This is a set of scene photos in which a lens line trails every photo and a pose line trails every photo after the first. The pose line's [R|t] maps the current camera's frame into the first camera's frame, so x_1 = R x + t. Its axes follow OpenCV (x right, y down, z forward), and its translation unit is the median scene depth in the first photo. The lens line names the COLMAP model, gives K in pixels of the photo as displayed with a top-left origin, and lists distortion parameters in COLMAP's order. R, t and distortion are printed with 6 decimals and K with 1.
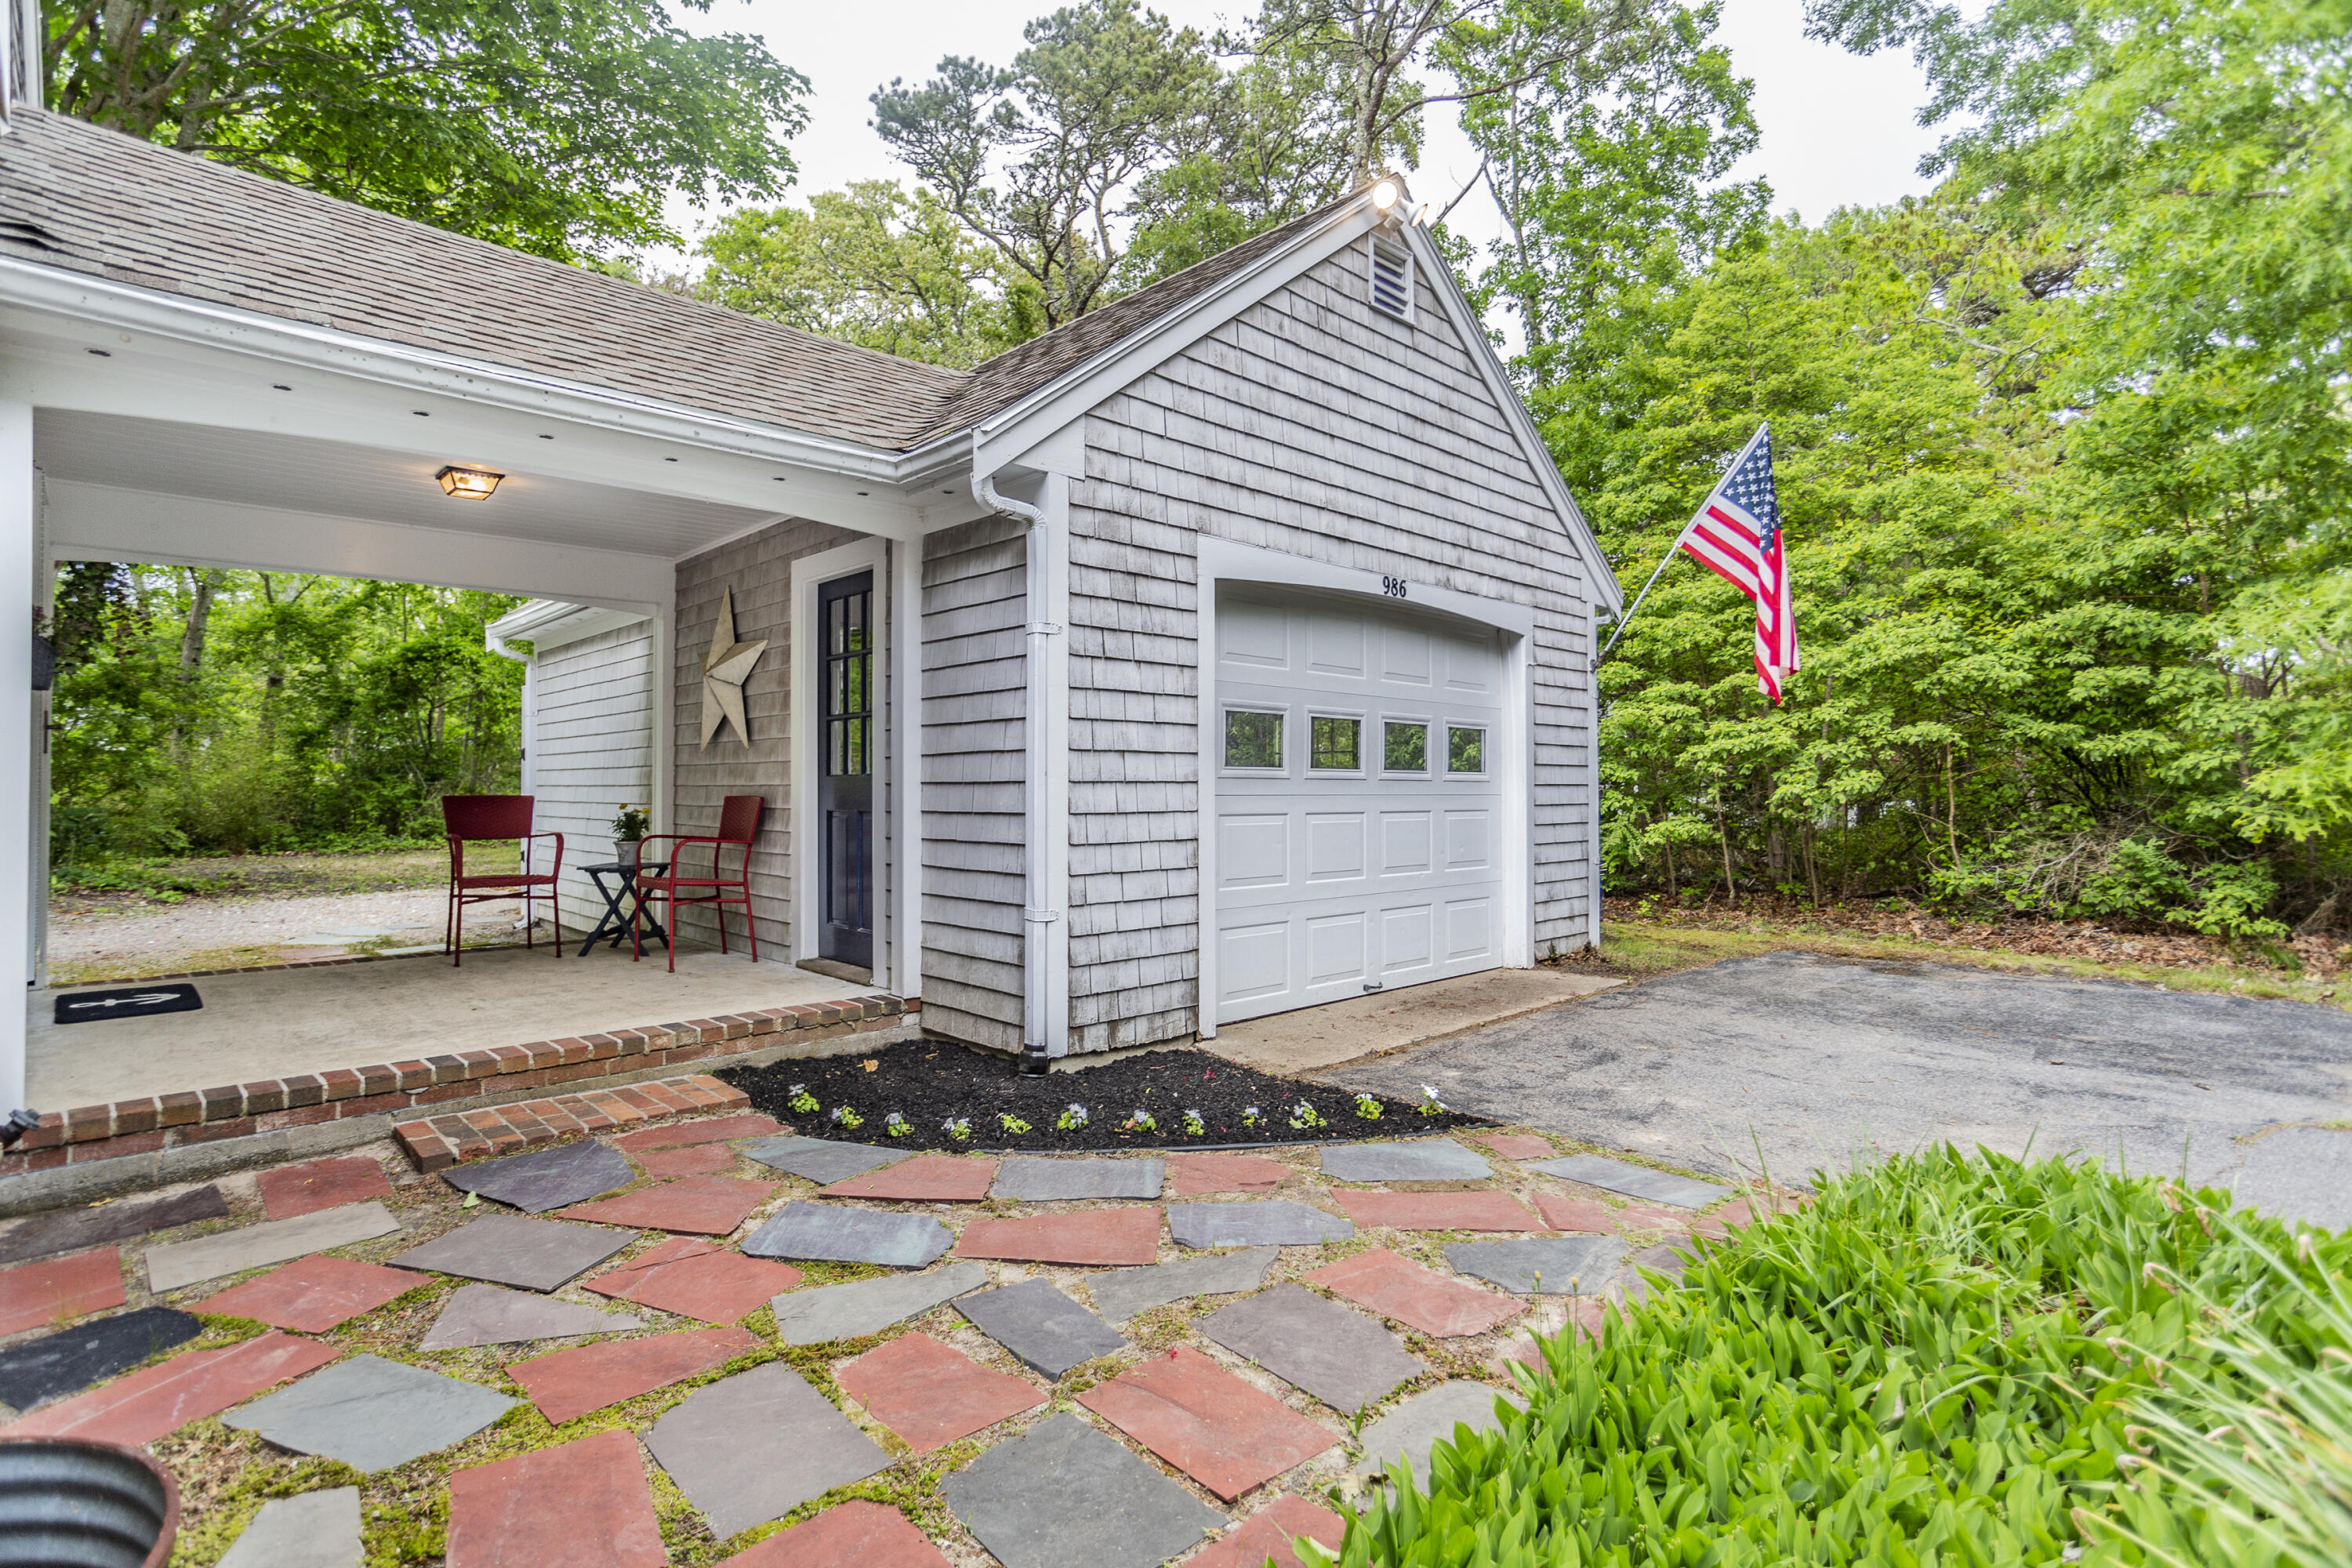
lens RADIAL K [[1117.1, 0, 1148.3], [0, 1117.1, 777.1], [0, 0, 1]] dist [-0.000535, 0.000037]
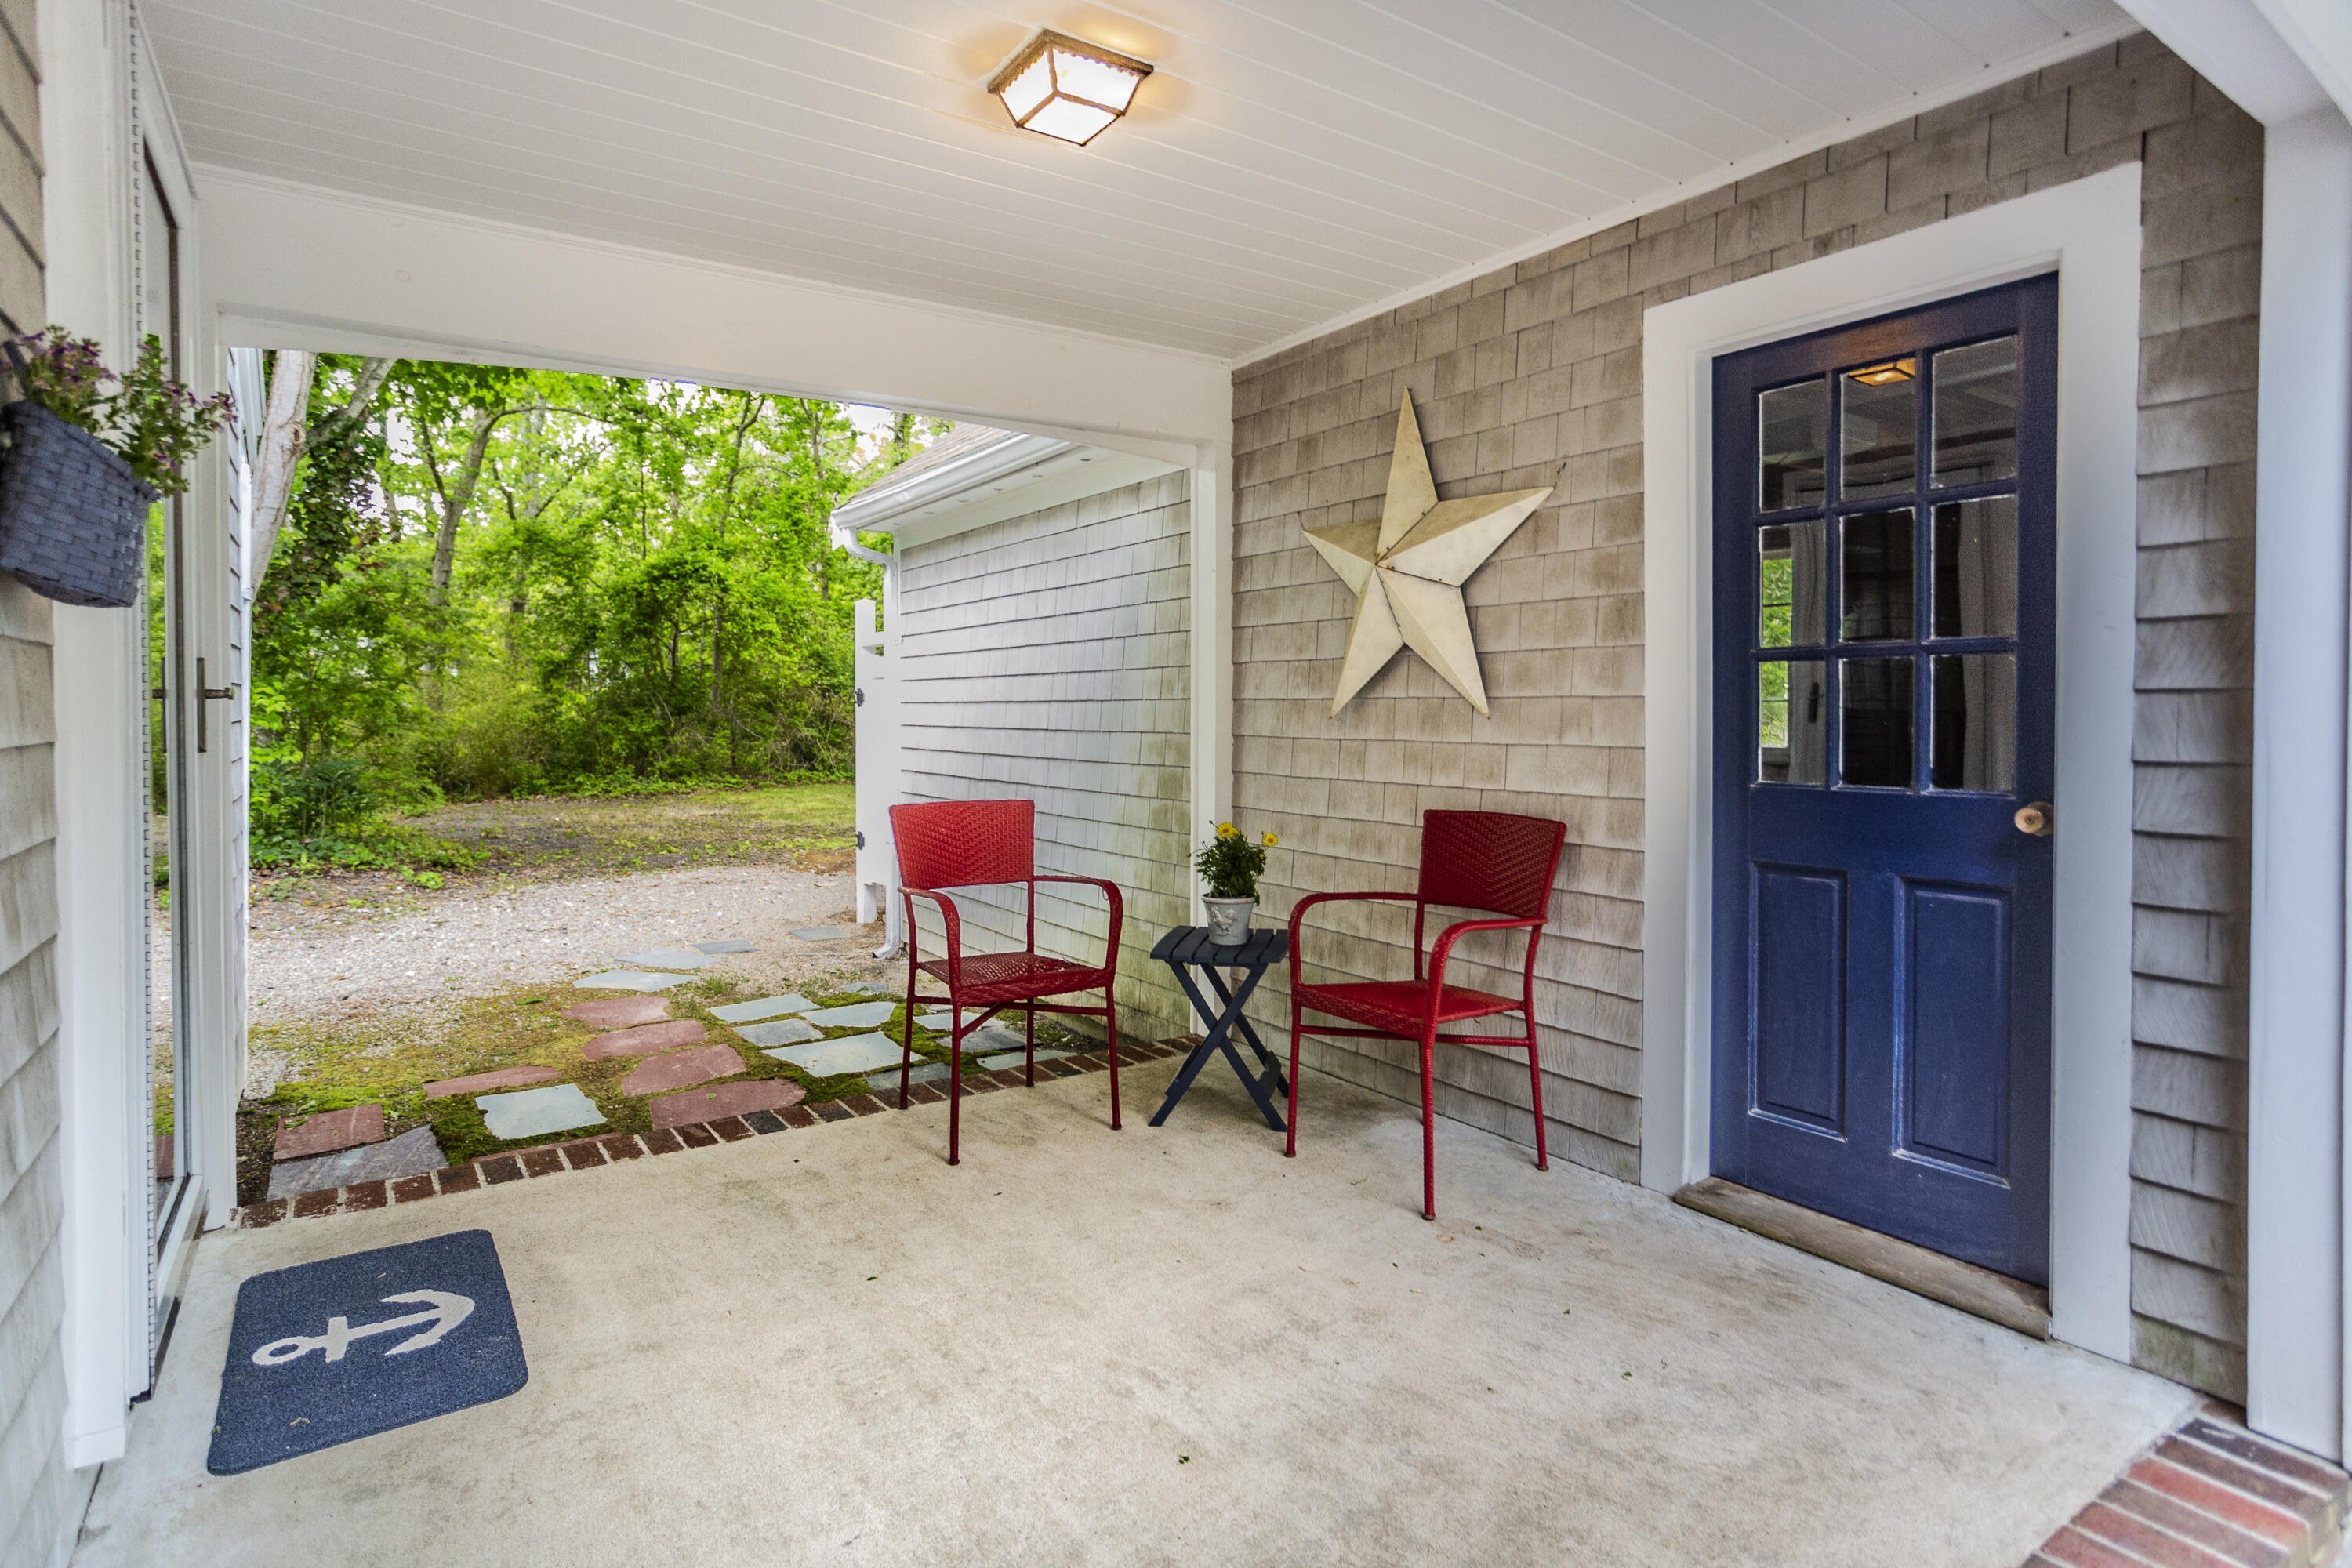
lens RADIAL K [[1214.6, 0, 1176.9], [0, 1214.6, 730.2], [0, 0, 1]] dist [-0.040738, 0.000092]
pose [[0.987958, 0.001589, -0.154712, -0.108285], [0.002476, 0.999657, 0.026080, -0.008857], [0.154700, -0.026149, 0.987615, 0.121359]]
